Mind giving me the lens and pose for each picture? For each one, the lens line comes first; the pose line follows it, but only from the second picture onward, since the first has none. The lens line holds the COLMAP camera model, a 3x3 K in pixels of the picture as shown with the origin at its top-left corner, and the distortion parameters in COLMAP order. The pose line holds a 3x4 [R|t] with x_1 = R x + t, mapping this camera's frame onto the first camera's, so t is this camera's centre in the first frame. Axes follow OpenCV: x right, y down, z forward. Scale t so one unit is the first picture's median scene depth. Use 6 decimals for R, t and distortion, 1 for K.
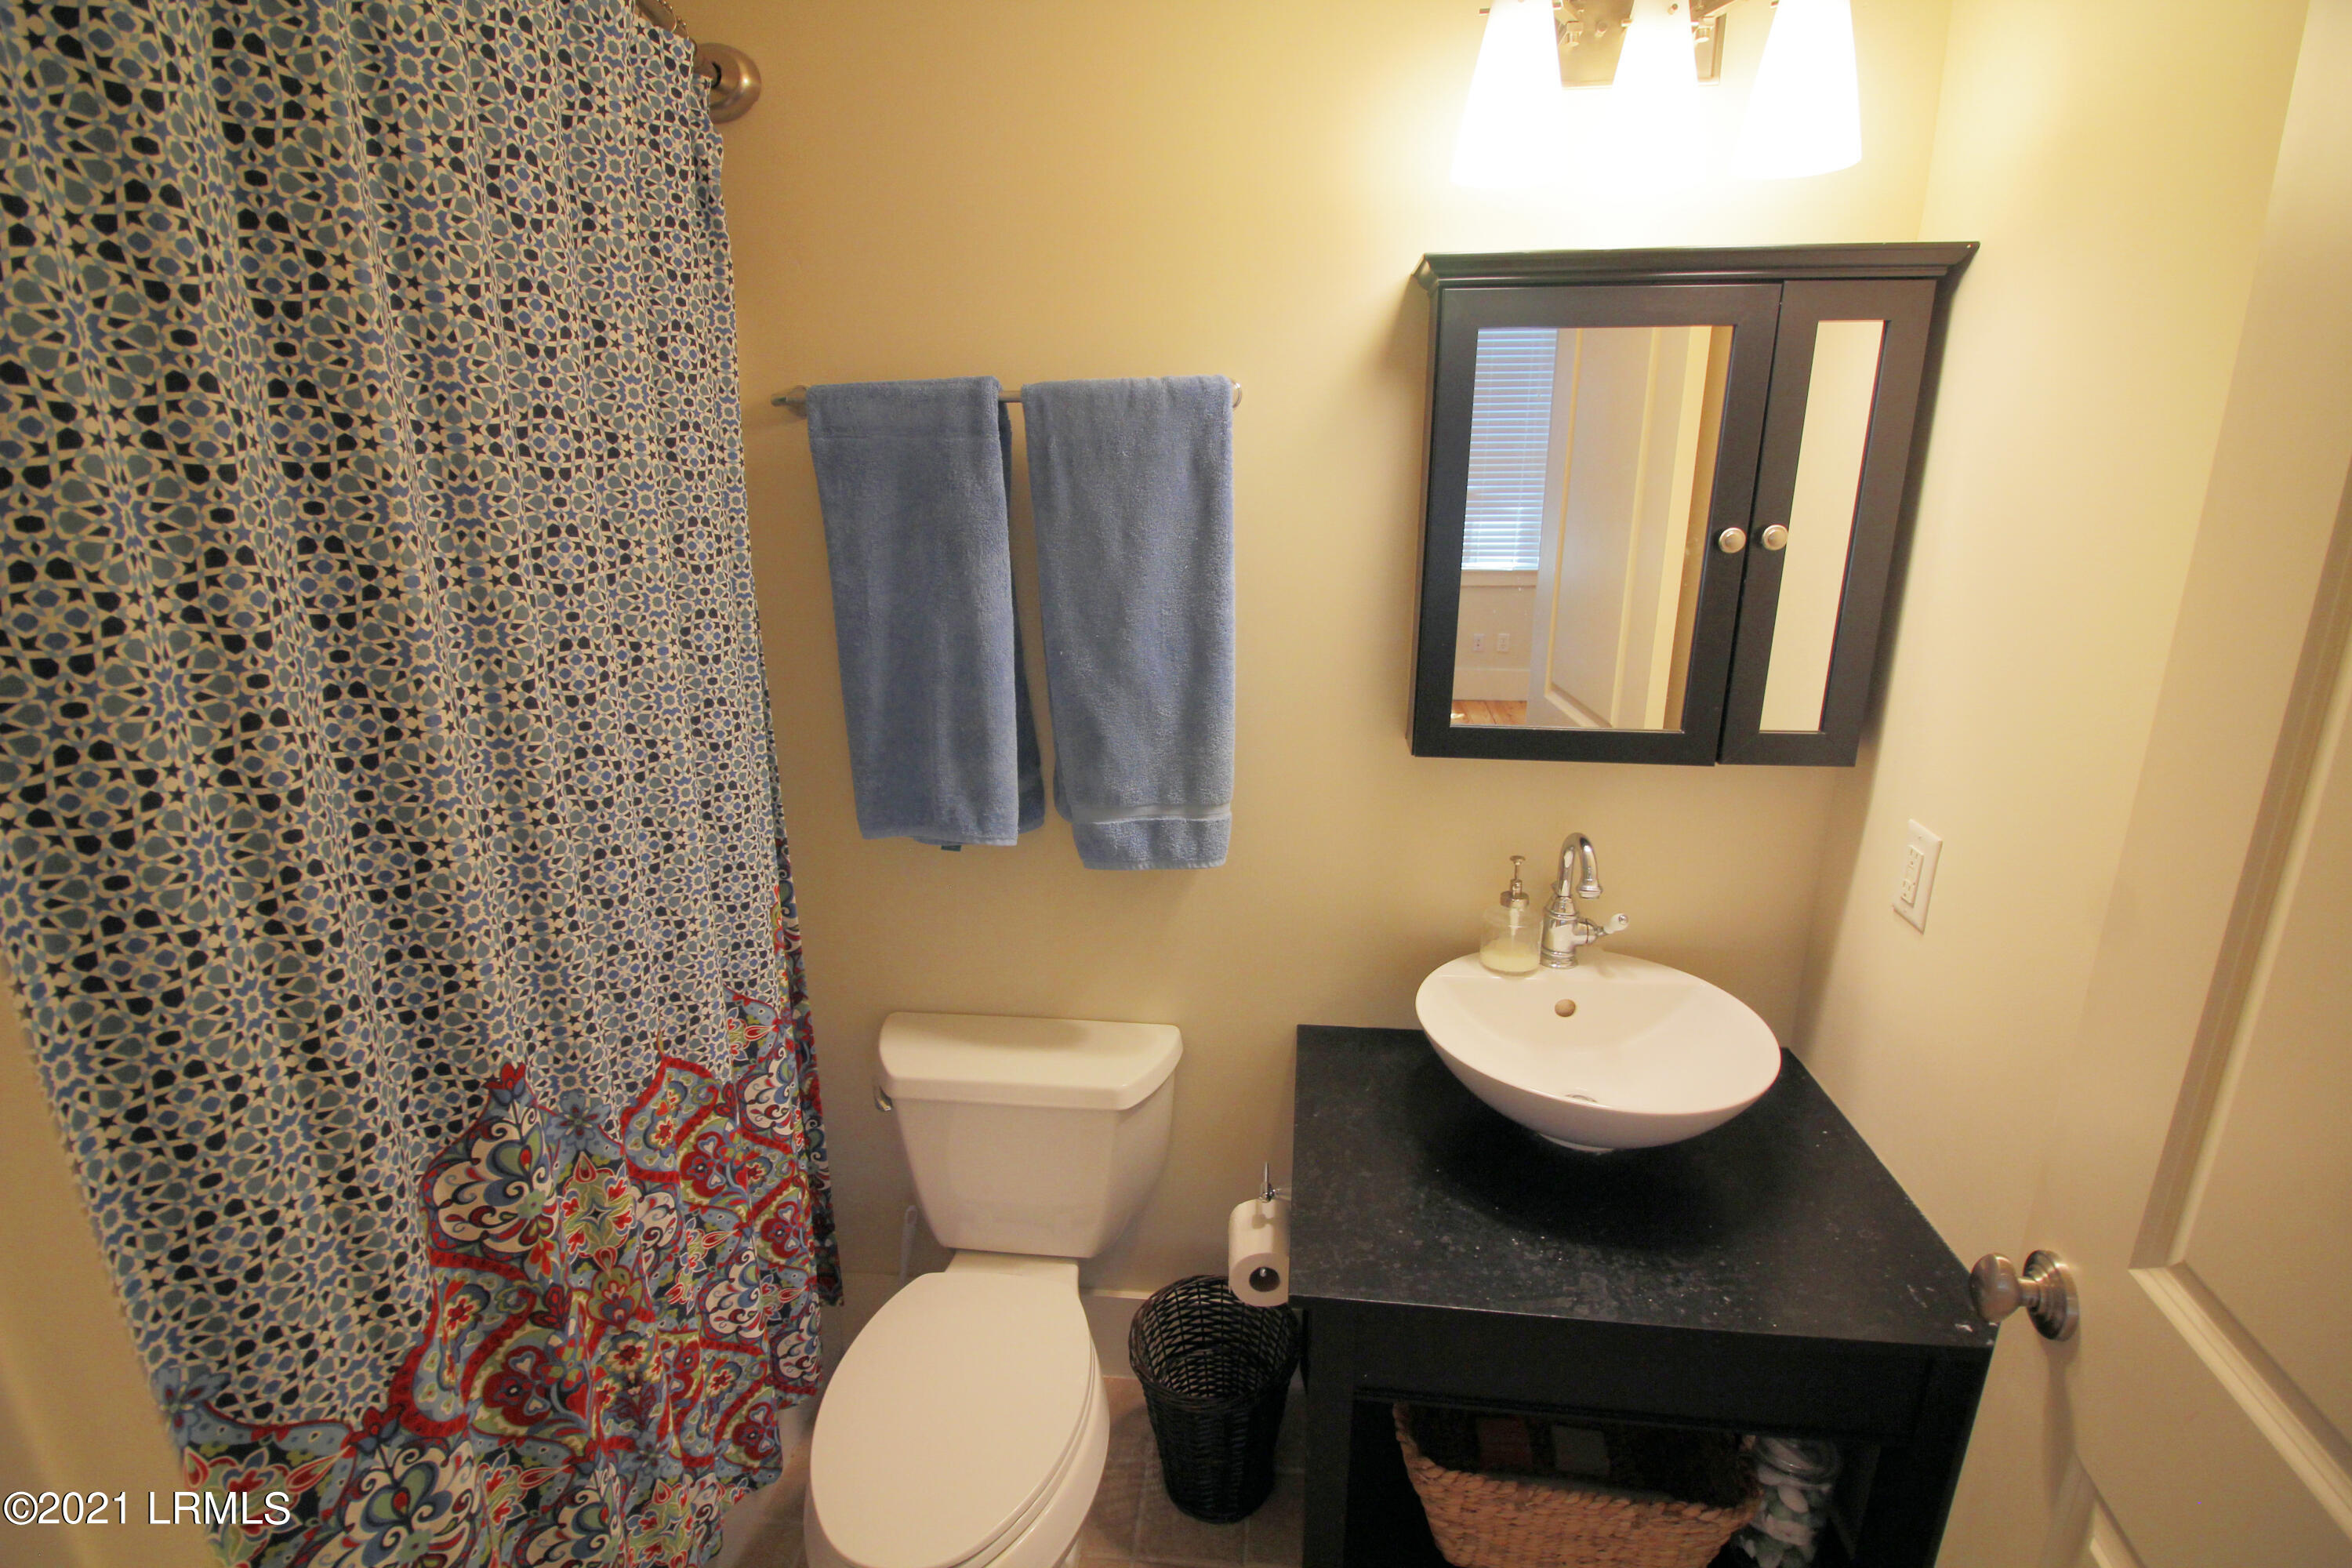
lens RADIAL K [[1092.2, 0, 1196.6], [0, 1092.2, 769.3], [0, 0, 1]] dist [-0.005919, -0.002976]
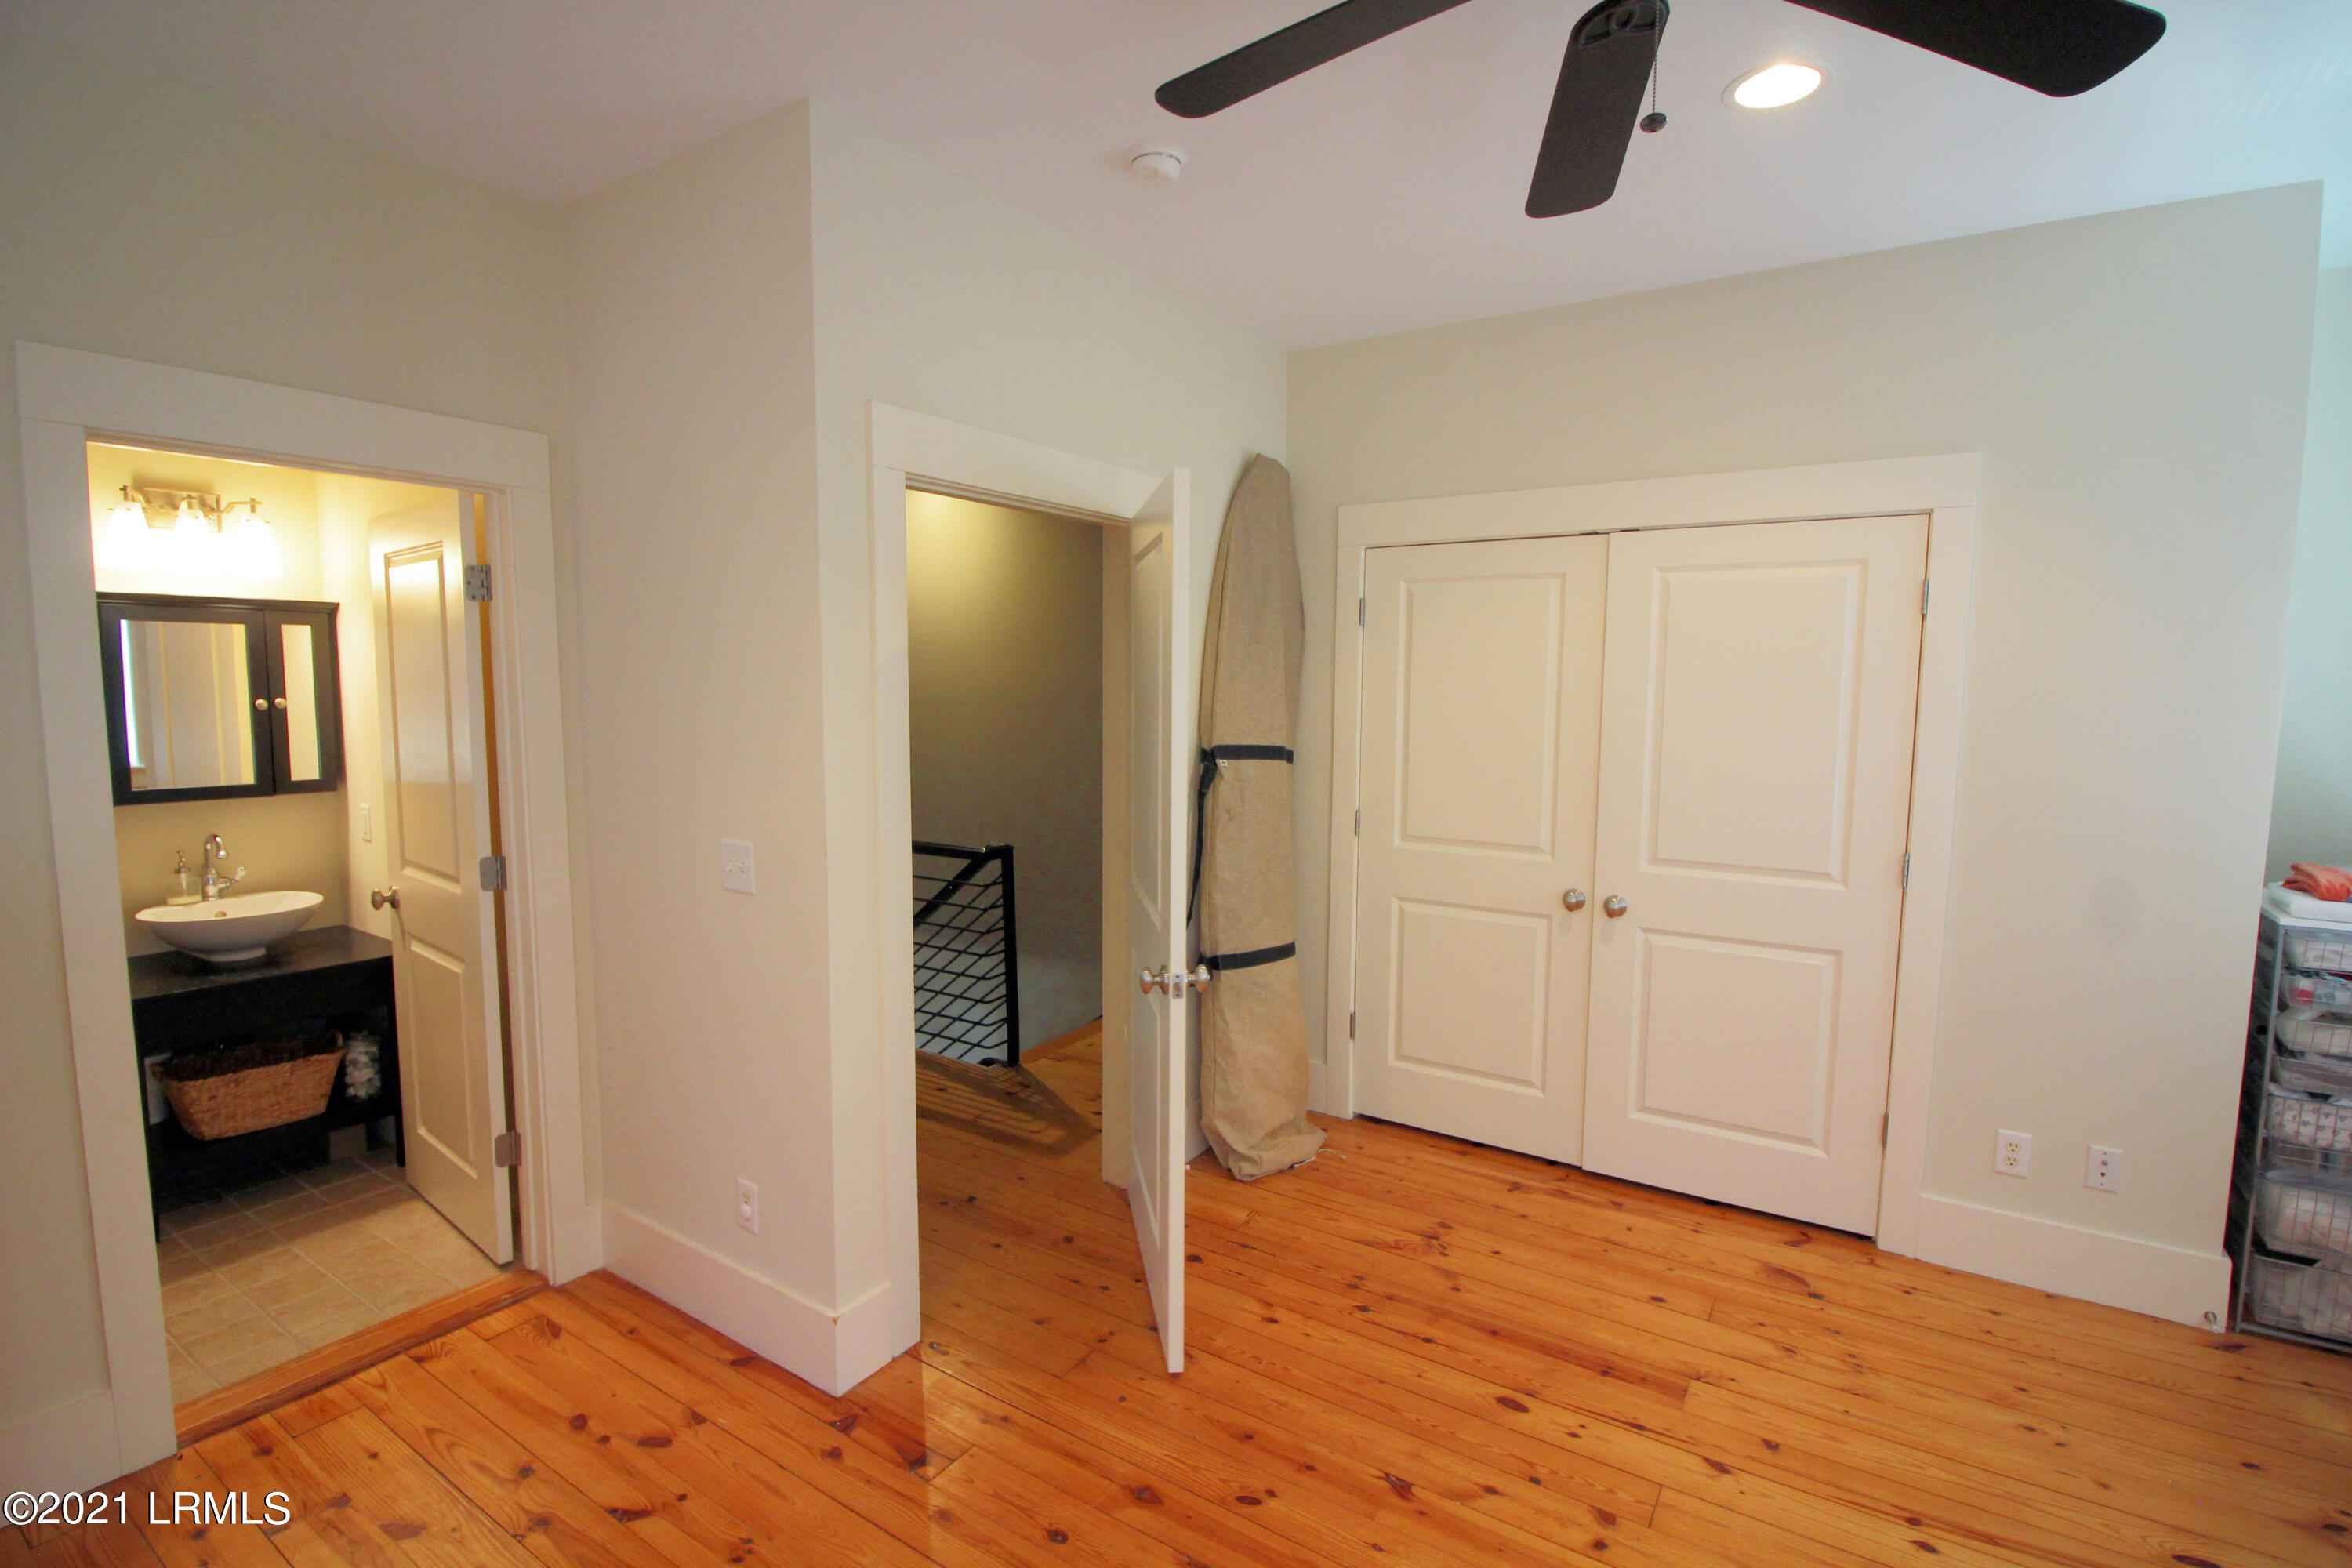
lens RADIAL K [[1092.2, 0, 1159.5], [0, 1092.2, 787.9], [0, 0, 1]] dist [-0.005919, -0.002976]
pose [[0.461036, -0.077153, 0.884021, -0.828719], [0.219821, 0.975093, -0.029540, 0.530576], [-0.859723, 0.207945, 0.466513, -2.005287]]
